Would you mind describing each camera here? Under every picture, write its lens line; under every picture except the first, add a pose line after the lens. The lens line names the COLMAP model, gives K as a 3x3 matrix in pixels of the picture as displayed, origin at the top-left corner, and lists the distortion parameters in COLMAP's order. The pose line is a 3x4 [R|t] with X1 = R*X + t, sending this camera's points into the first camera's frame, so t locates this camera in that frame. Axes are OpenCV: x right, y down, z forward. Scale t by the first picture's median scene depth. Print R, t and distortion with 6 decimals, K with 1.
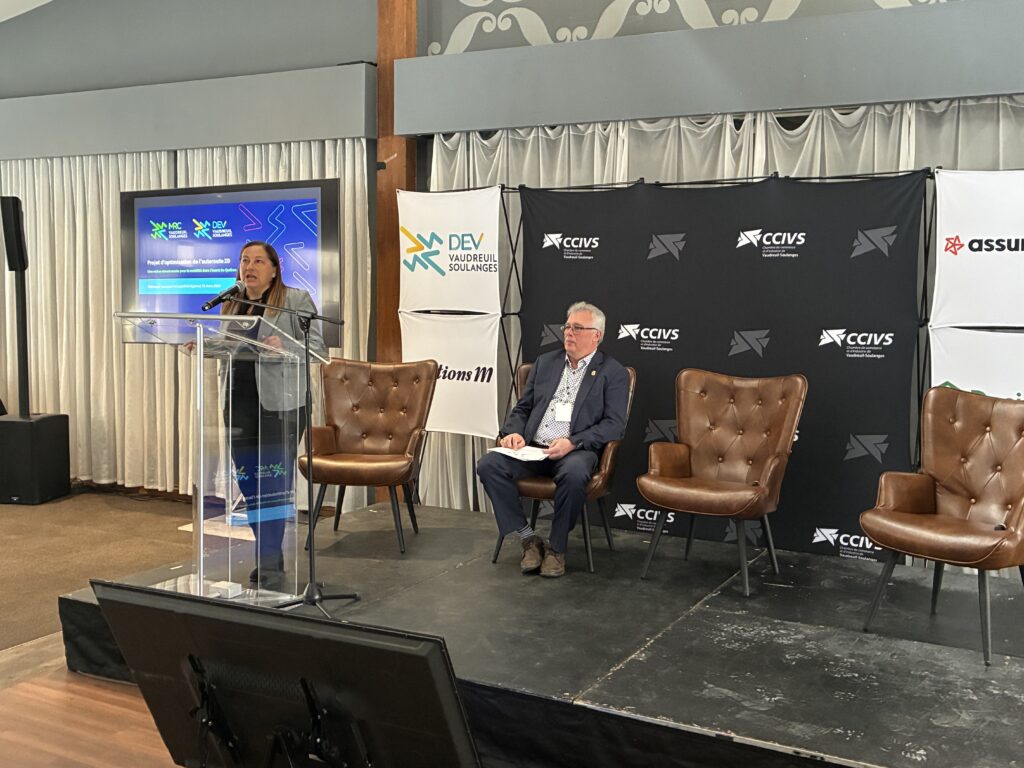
lens RADIAL K [[1093.1, 0, 512.0], [0, 1093.1, 384.0], [0, 0, 1]] dist [0.055936, -0.166142]
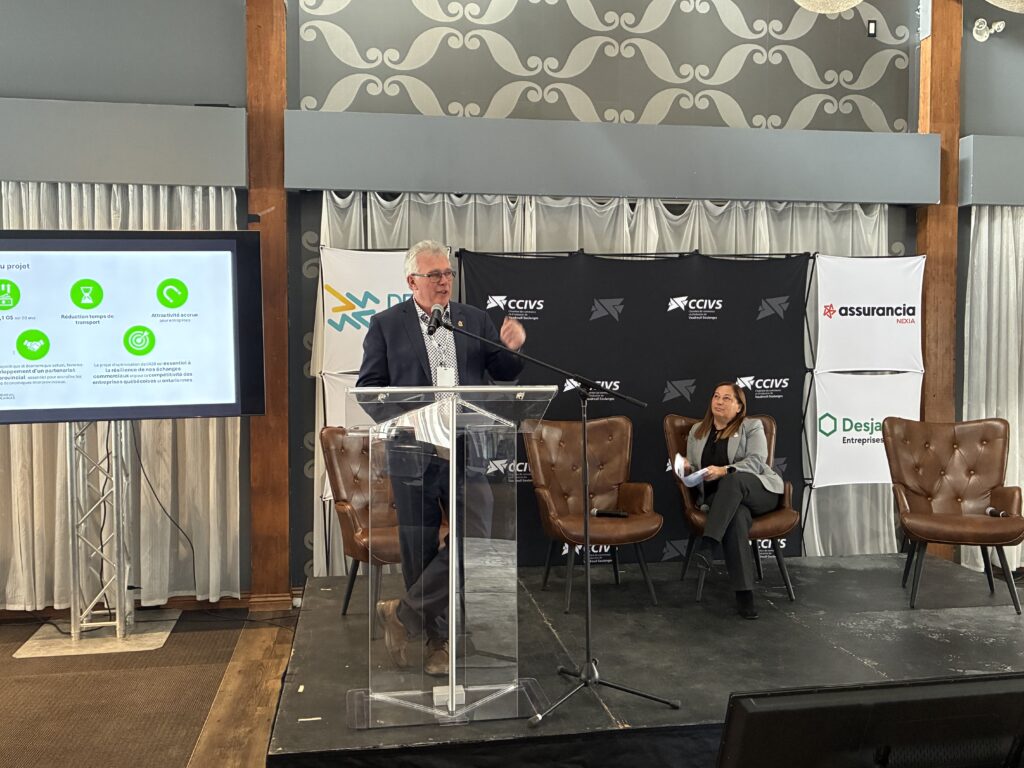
lens RADIAL K [[951.4, 0, 512.0], [0, 951.4, 384.0], [0, 0, 1]] dist [0.012209, 0.000136]
pose [[0.792932, -0.037653, 0.608146, -0.515877], [0.063474, 0.997763, -0.020985, -0.032077], [-0.605995, 0.055241, 0.793548, 0.268293]]
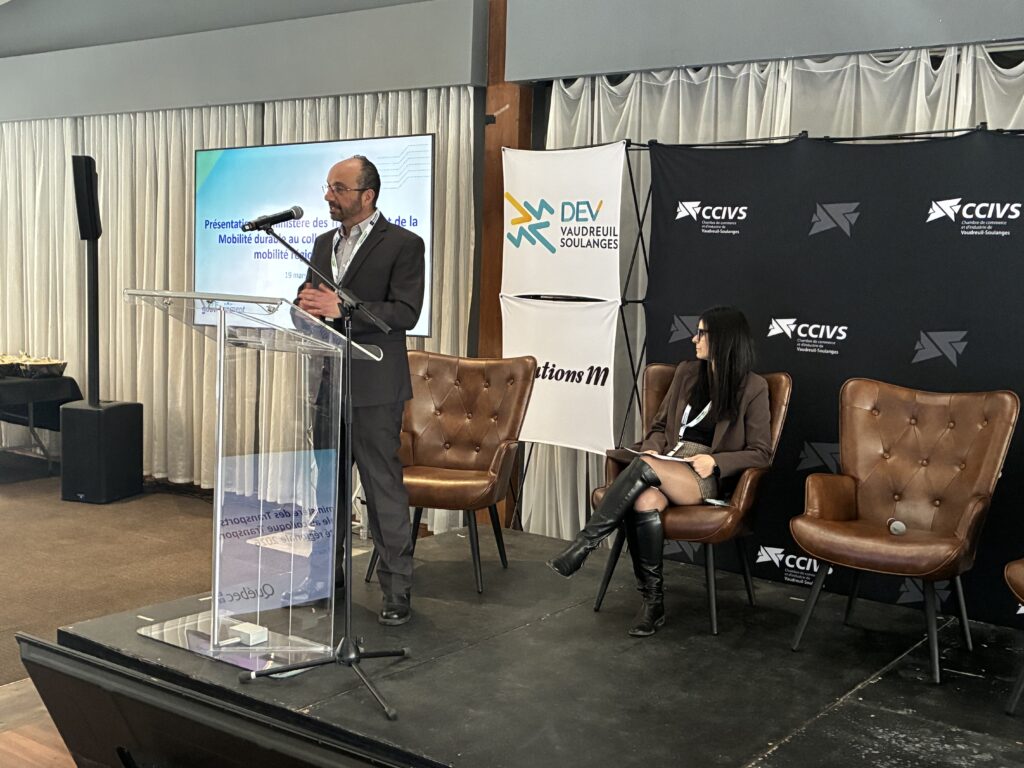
lens RADIAL K [[1203.5, 0, 497.6], [0, 1203.5, 385.0], [0, 0, 1]] dist [0.106881, -0.384587]
pose [[0.987007, 0.033193, -0.157212, 0.042892], [-0.031752, 0.999428, 0.011668, -0.010252], [0.157509, -0.006525, 0.987496, 0.110347]]
